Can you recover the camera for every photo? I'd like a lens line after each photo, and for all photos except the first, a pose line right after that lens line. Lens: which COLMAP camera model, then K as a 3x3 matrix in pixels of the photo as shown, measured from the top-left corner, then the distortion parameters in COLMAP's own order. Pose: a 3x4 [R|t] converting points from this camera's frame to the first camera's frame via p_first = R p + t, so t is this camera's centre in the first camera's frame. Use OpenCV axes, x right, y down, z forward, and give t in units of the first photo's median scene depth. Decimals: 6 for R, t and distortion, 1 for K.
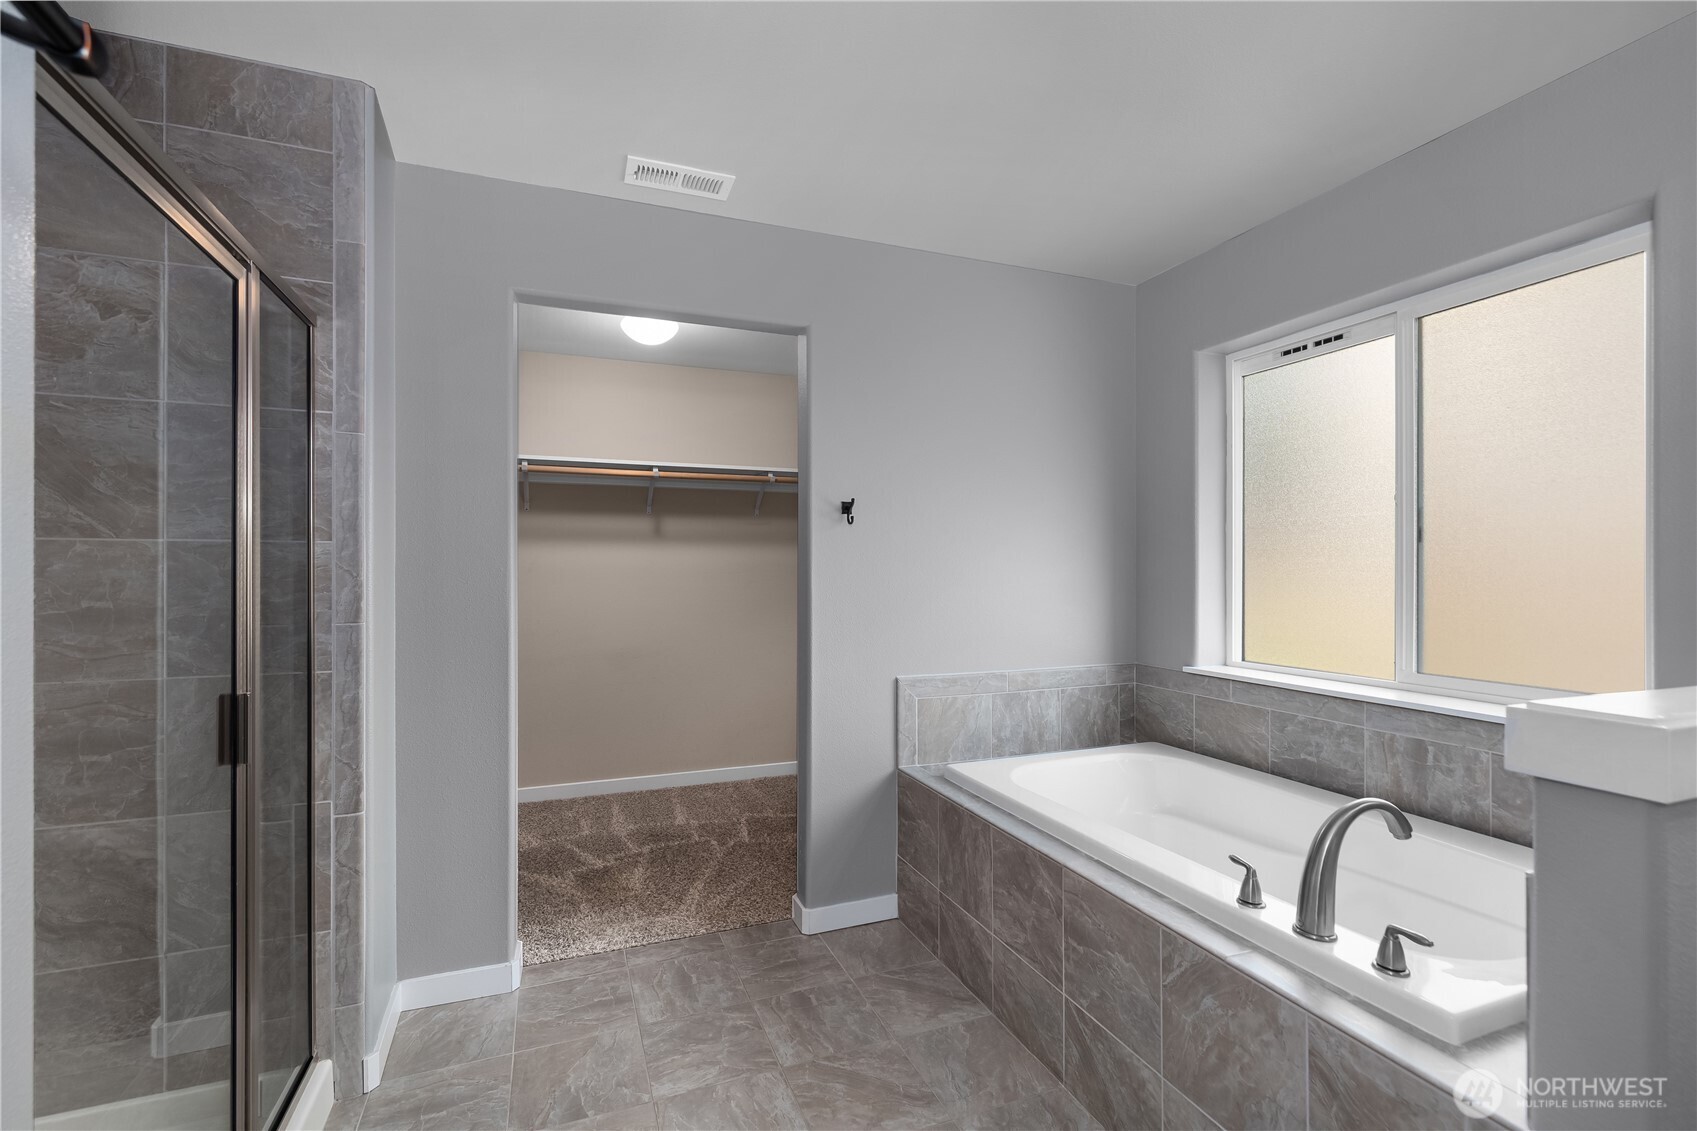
lens RADIAL K [[794.0, 0, 897.4], [0, 794.0, 565.6], [0, 0, 1]] dist [-0.002306, -0.001617]
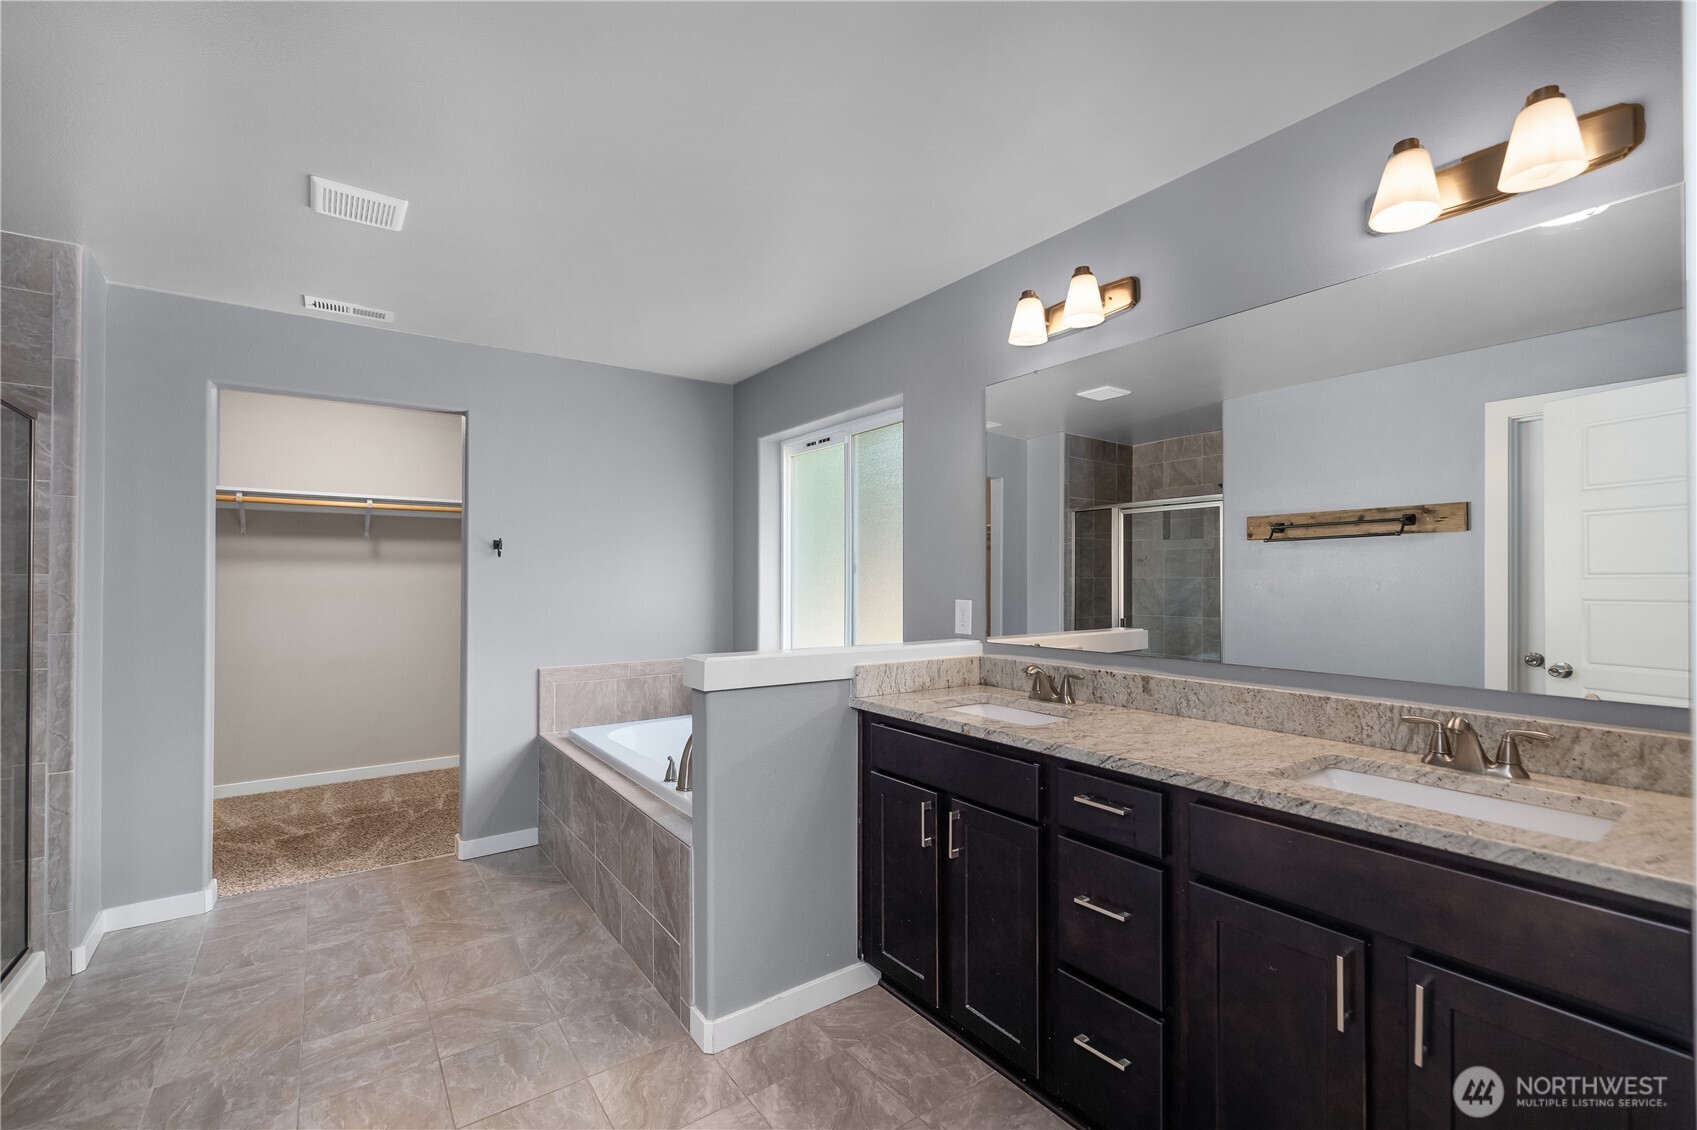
lens RADIAL K [[794.0, 0, 897.4], [0, 794.0, 565.1], [0, 0, 1]] dist [-0.002306, -0.001617]
pose [[0.975267, 0.002004, 0.221019, 0.406827], [0.000585, 0.999932, -0.011646, -0.028502], [-0.221027, 0.011487, 0.975200, -0.641458]]
